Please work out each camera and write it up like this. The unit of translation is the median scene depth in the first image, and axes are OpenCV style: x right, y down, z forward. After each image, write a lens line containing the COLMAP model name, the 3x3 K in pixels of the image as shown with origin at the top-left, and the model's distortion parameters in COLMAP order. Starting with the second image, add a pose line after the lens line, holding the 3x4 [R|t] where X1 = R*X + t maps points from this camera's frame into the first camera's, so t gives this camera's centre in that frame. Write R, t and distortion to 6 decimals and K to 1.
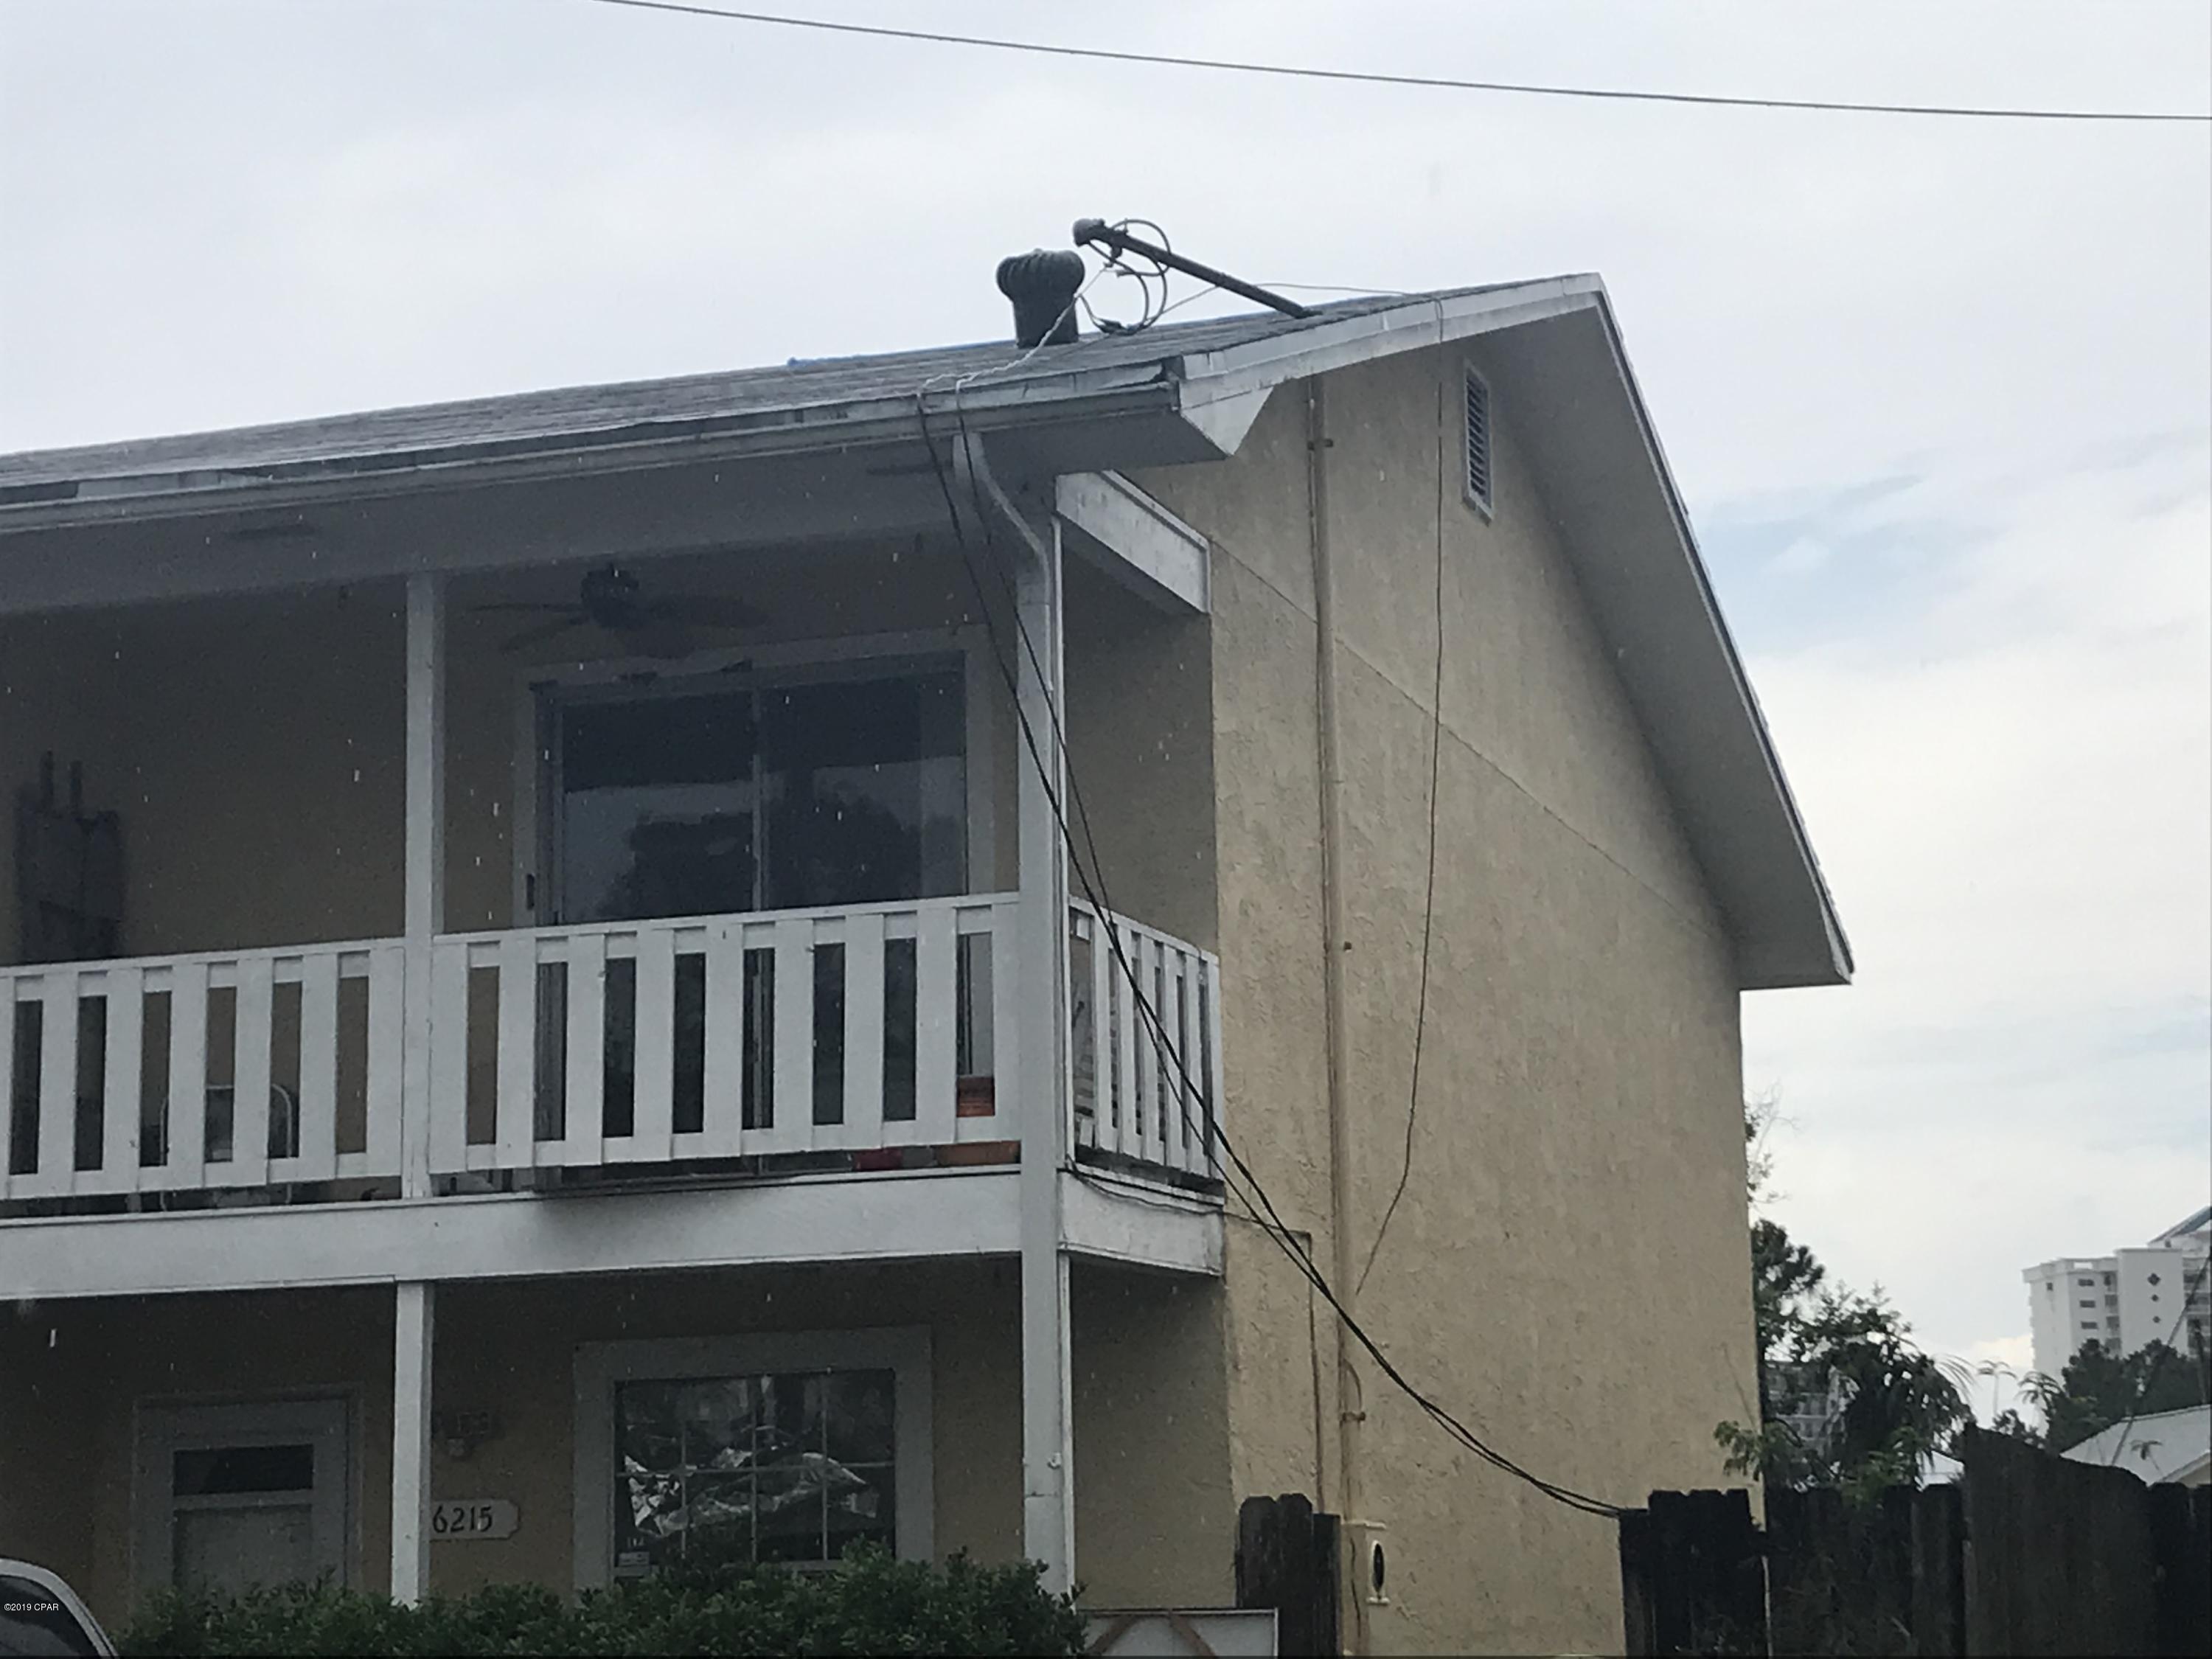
lens RADIAL K [[4461.8, 0, 1106.0], [0, 4461.8, 829.5], [0, 0, 1]] dist [0.351495, -4.765771]
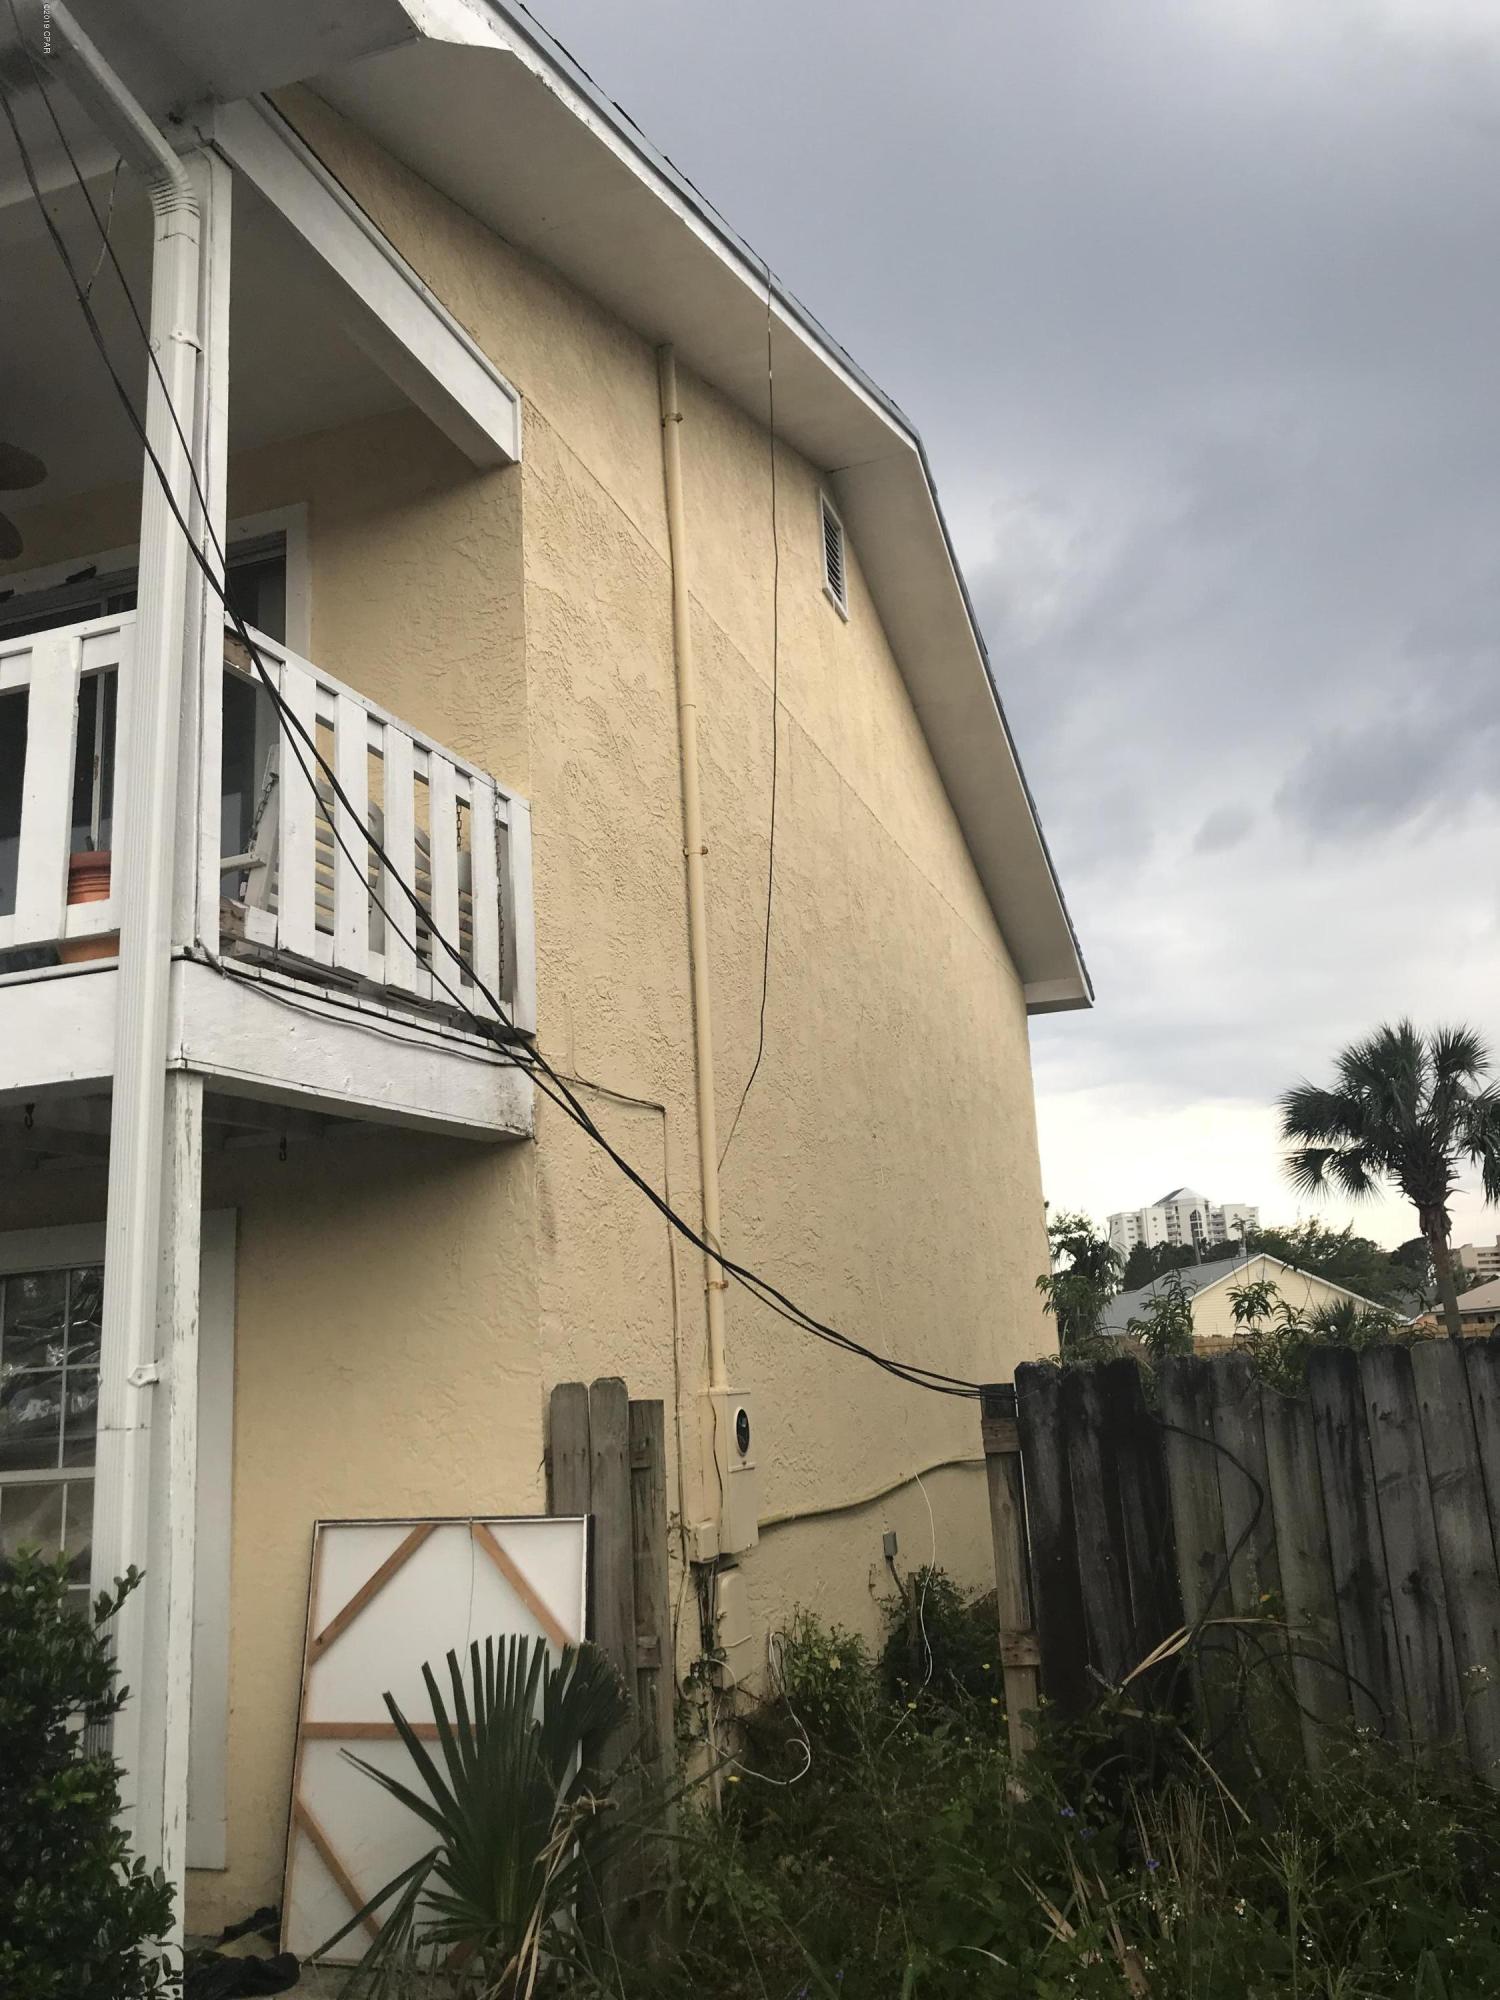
lens RADIAL K [[1620.9, 0, 750.0], [0, 1620.9, 1000.0], [0, 0, 1]] dist [0.056347, -0.001752]
pose [[0.999319, -0.036334, -0.006356, 0.071169], [0.036033, 0.998449, -0.042449, 0.085106], [0.007889, 0.042191, 0.999078, 0.651219]]
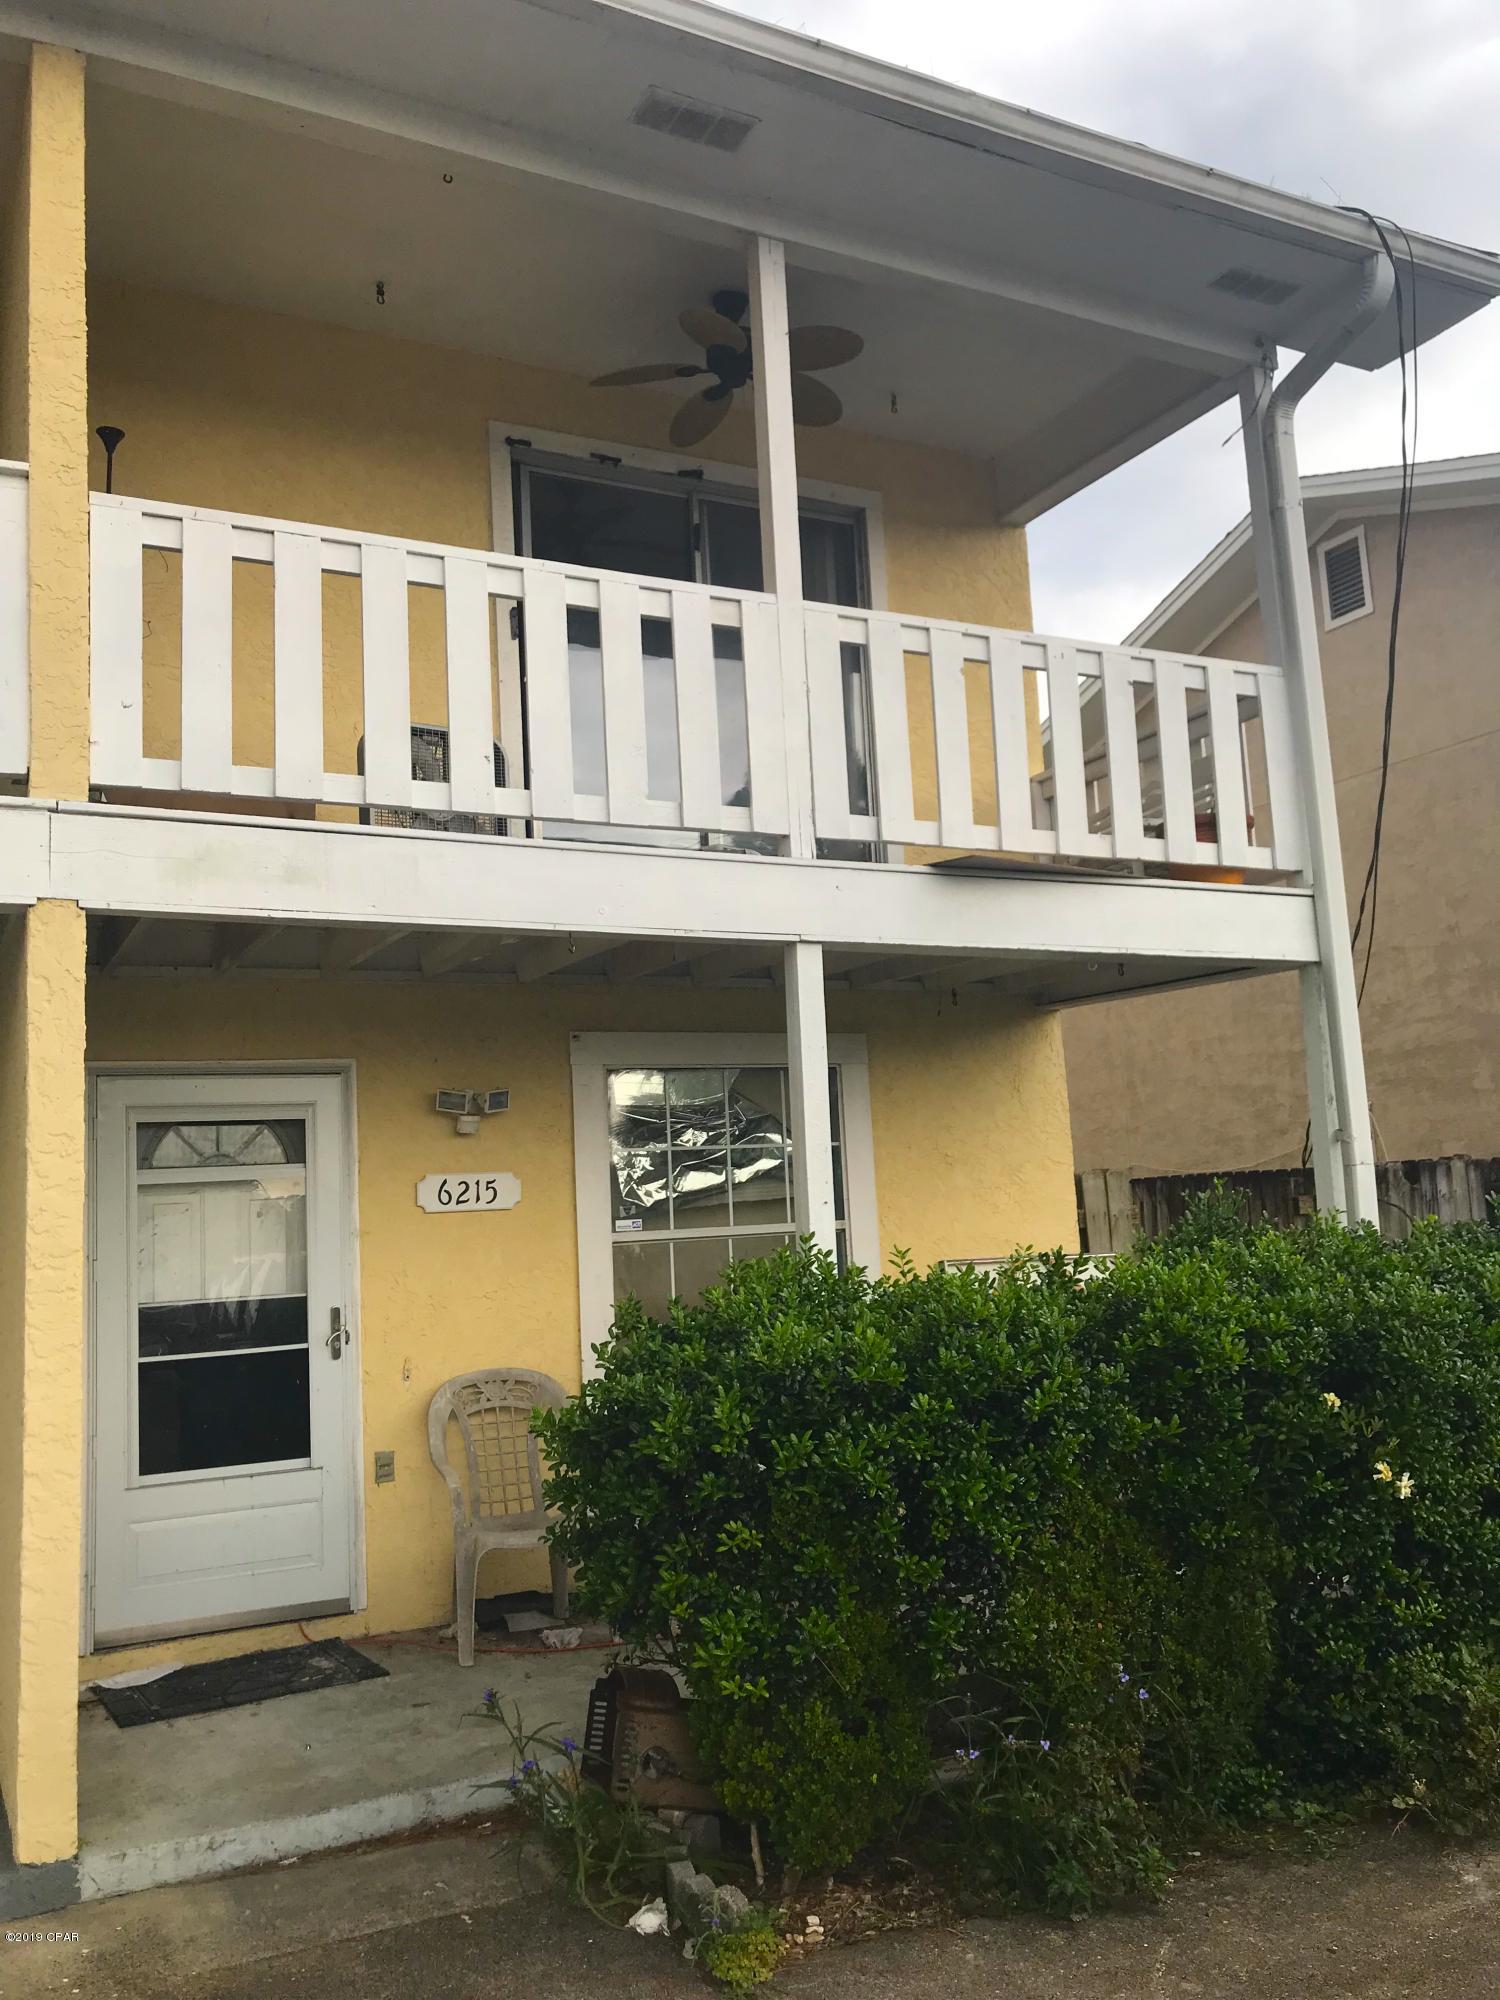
lens RADIAL K [[1620.9, 0, 750.0], [0, 1620.9, 1000.0], [0, 0, 1]] dist [0.056347, -0.001752]
pose [[0.692583, 0.079742, 0.716917, -0.381963], [-0.097775, 0.995076, -0.016225, 0.110933], [-0.714681, -0.058859, 0.696970, 0.704711]]
